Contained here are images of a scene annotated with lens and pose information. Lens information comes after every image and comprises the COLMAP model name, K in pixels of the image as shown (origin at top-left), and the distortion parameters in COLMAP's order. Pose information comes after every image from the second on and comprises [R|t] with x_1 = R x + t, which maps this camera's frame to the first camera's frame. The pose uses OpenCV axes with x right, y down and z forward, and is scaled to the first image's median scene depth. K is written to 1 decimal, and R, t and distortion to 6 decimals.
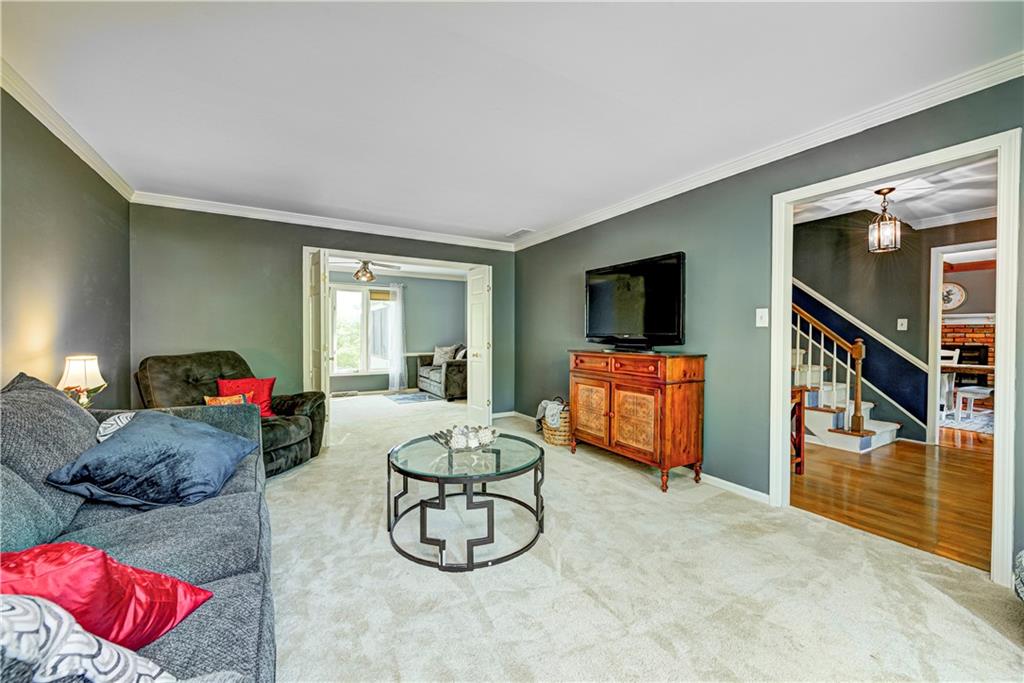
lens RADIAL K [[400.4, 0, 512.0], [0, 400.4, 341.5], [0, 0, 1]] dist [0.003448, -0.000182]
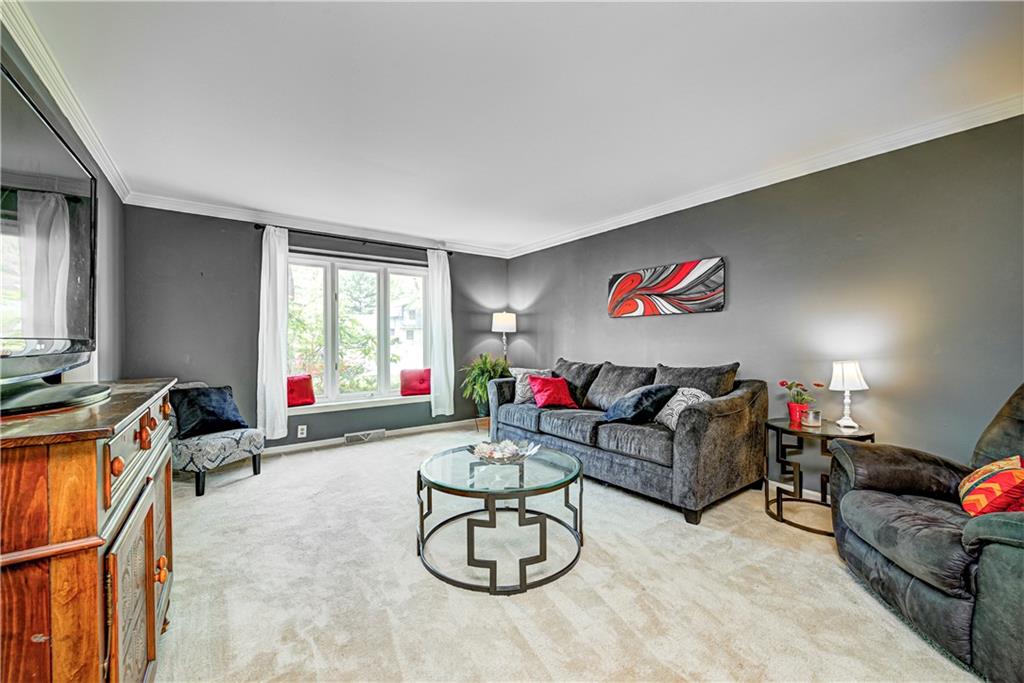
lens RADIAL K [[400.4, 0, 512.0], [0, 400.4, 341.5], [0, 0, 1]] dist [0.003448, -0.000182]
pose [[-0.993964, -0.003439, -0.109655, -0.019107], [-0.005846, 0.999749, 0.021640, -0.024098], [0.109553, 0.022150, -0.993734, 1.300360]]
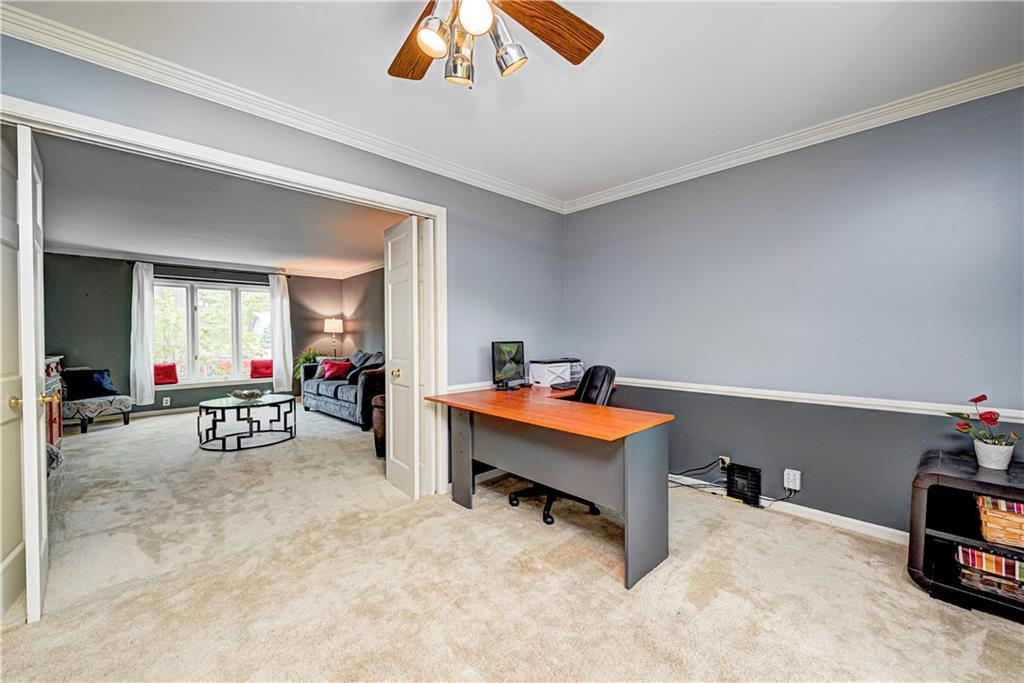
lens RADIAL K [[405.1, 0, 512.0], [0, 405.1, 341.5], [0, 0, 1]] dist [-0.001348, -0.000219]
pose [[-0.973648, 0.002232, -0.228046, -0.587415], [-0.003359, 0.999703, 0.024125, -0.034967], [0.228033, 0.024255, -0.973351, 2.093292]]
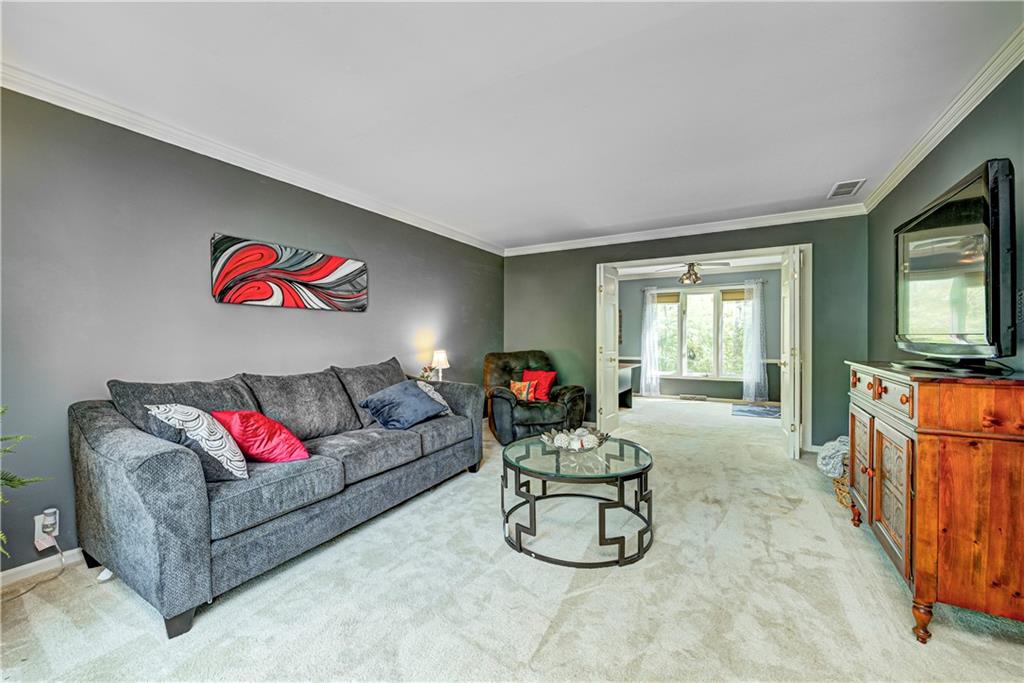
lens RADIAL K [[400.4, 0, 512.0], [0, 400.4, 341.5], [0, 0, 1]] dist [0.003448, -0.000182]
pose [[0.498941, 0.001964, -0.866634, 0.466320], [-0.009181, 0.999953, -0.003019, -0.003137], [0.866587, 0.009463, 0.498936, 0.234222]]
